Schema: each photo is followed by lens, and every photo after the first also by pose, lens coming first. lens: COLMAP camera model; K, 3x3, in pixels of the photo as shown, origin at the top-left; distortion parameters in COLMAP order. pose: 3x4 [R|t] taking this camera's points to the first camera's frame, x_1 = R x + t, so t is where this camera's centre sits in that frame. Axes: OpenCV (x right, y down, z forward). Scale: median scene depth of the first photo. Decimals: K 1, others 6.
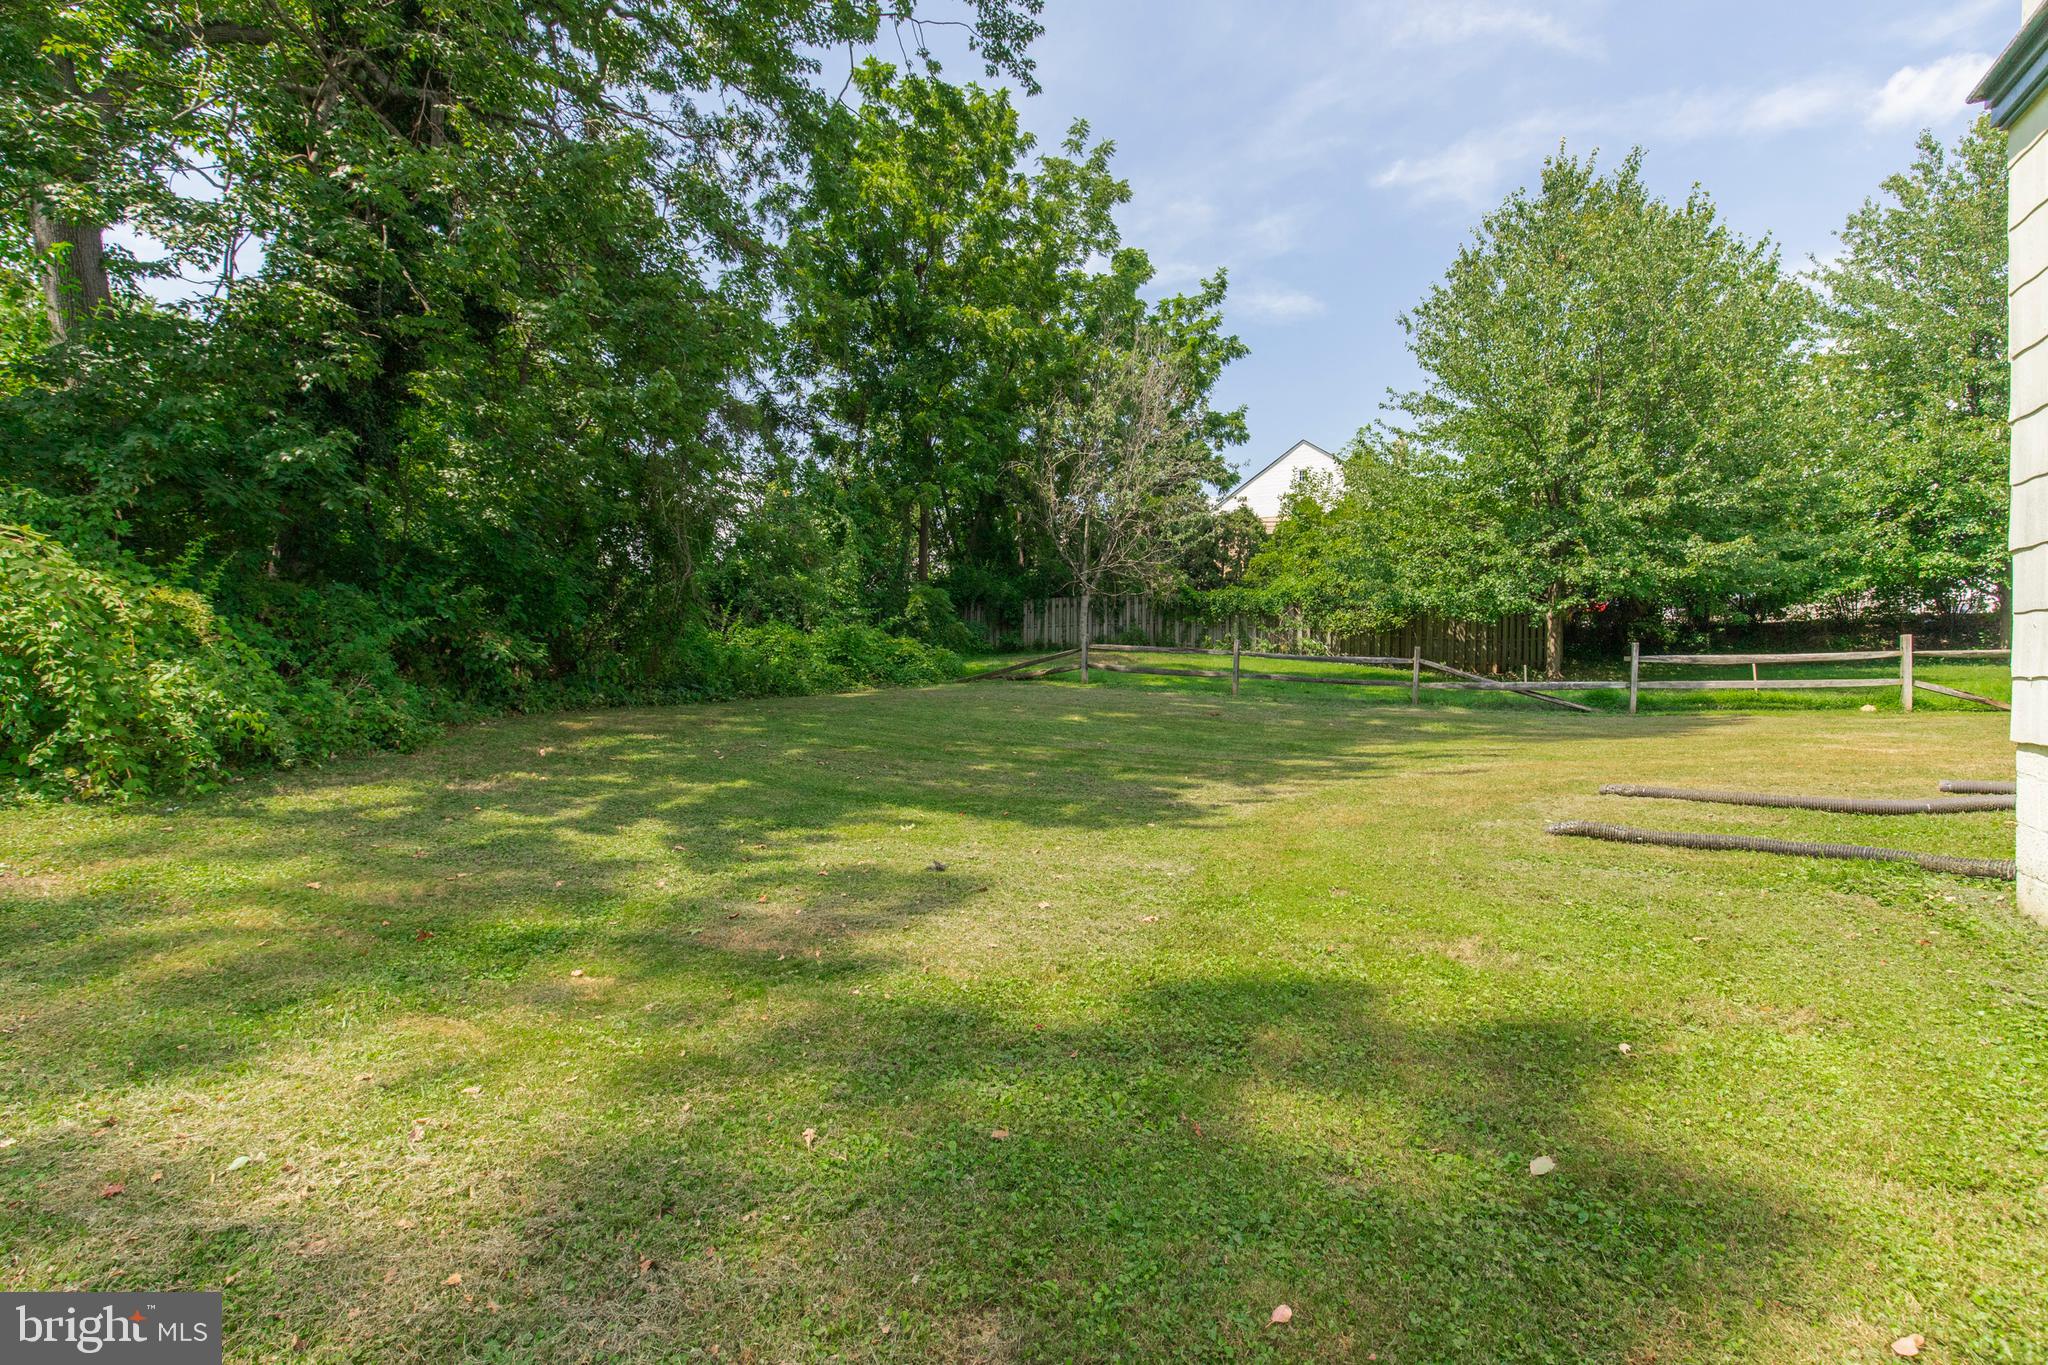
lens RADIAL K [[933.2, 0, 1024.0], [0, 933.2, 682.5], [0, 0, 1]] dist [-0.001450, -0.000230]
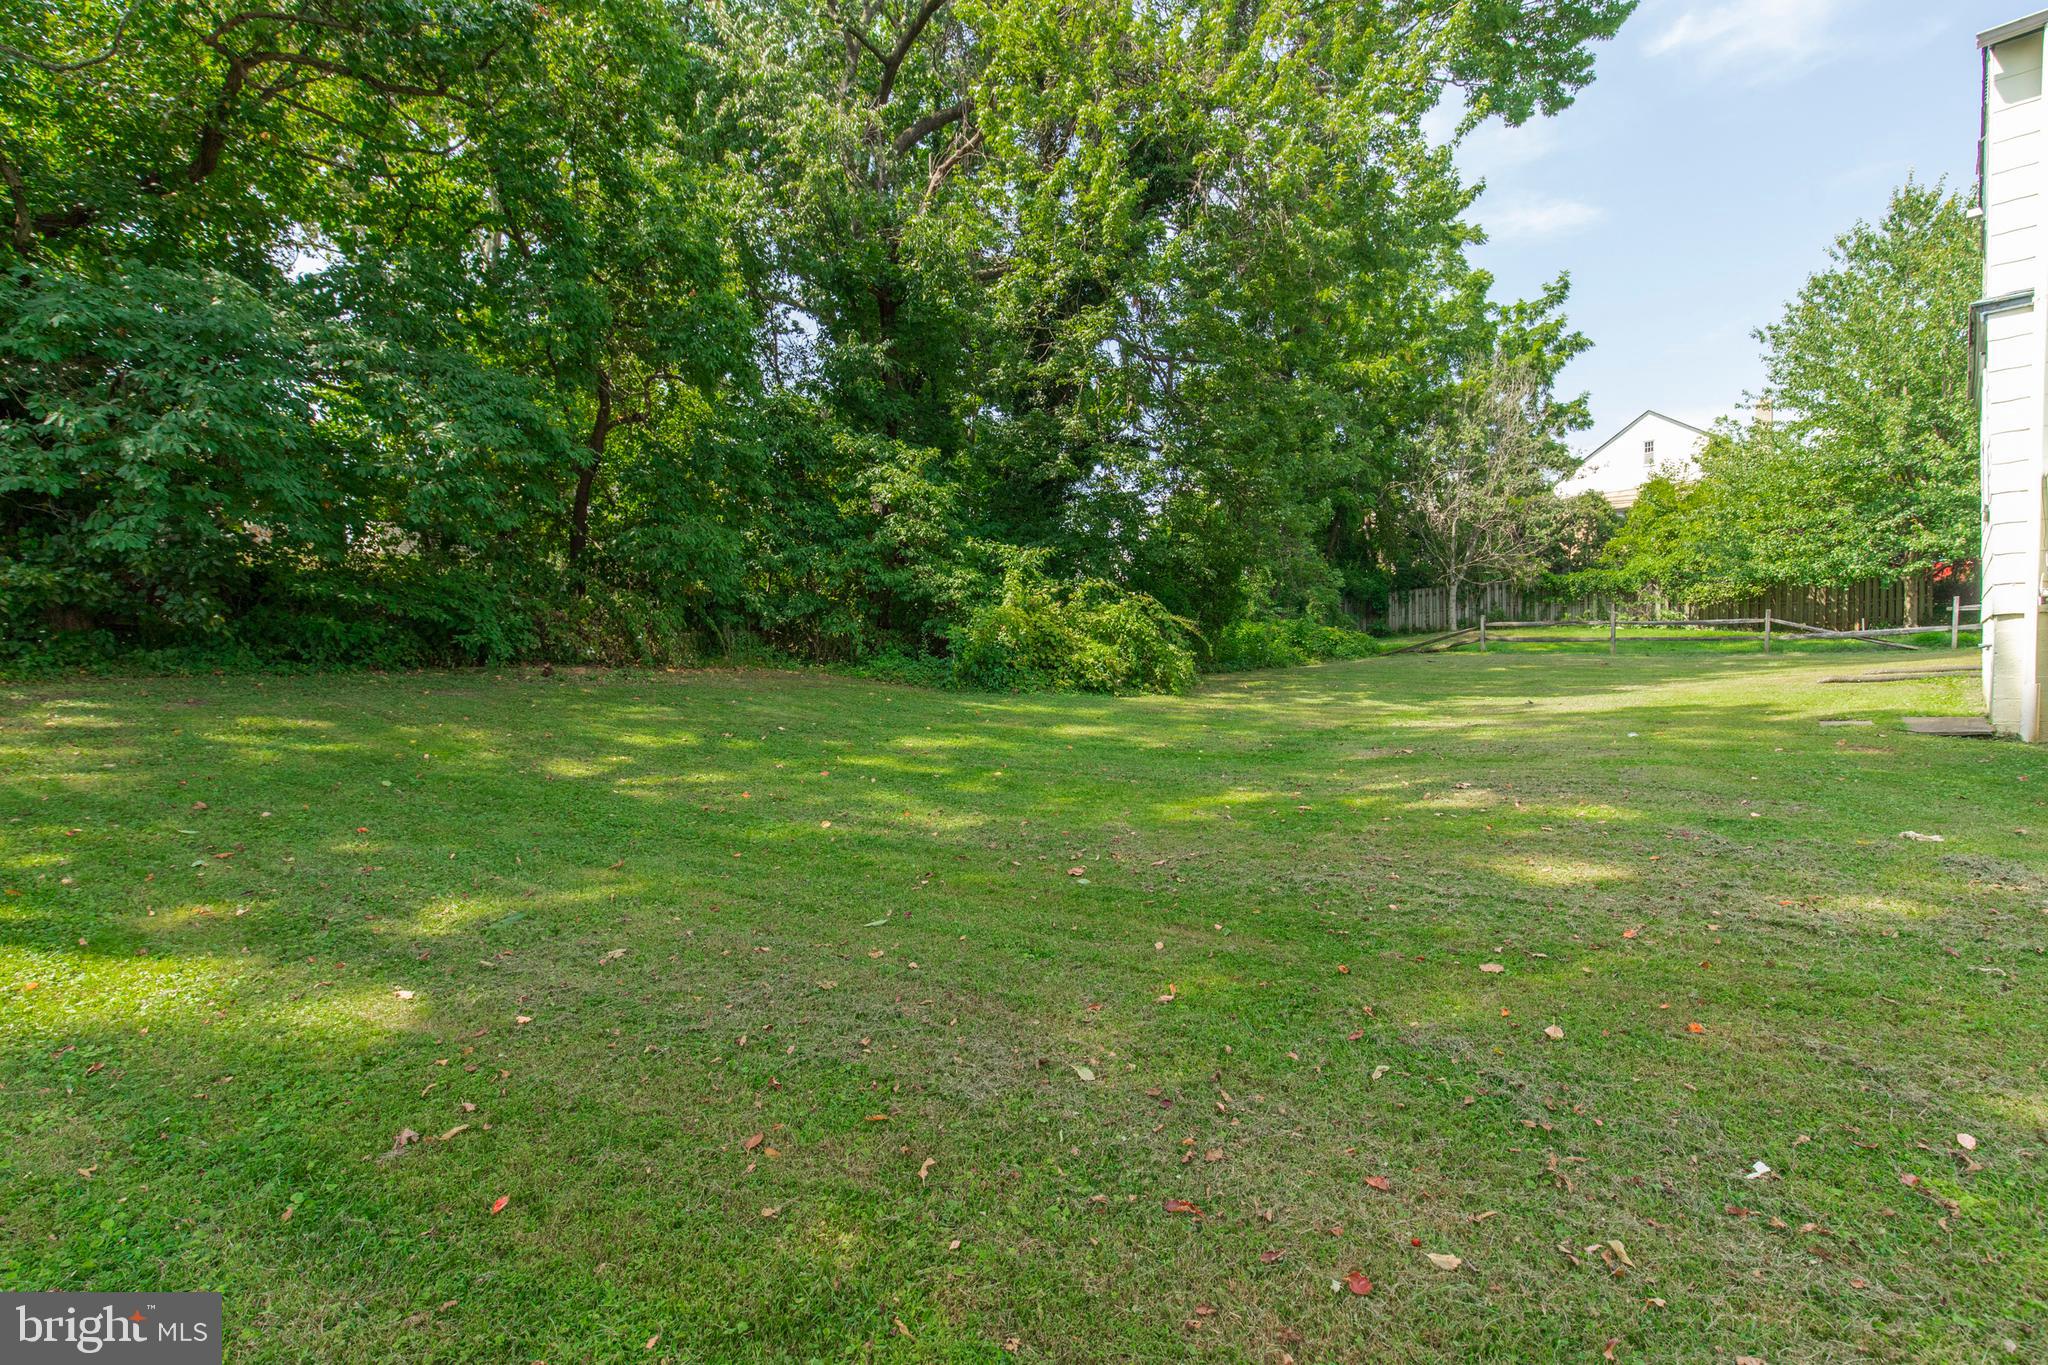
lens RADIAL K [[956.4, 0, 1027.8], [0, 956.4, 718.1], [0, 0, 1]] dist [0.015793, -0.011101]
pose [[0.961036, -0.028244, -0.274976, -0.132266], [0.038098, 0.998807, 0.030561, 0.020087], [0.273785, -0.039846, 0.960965, -0.366159]]
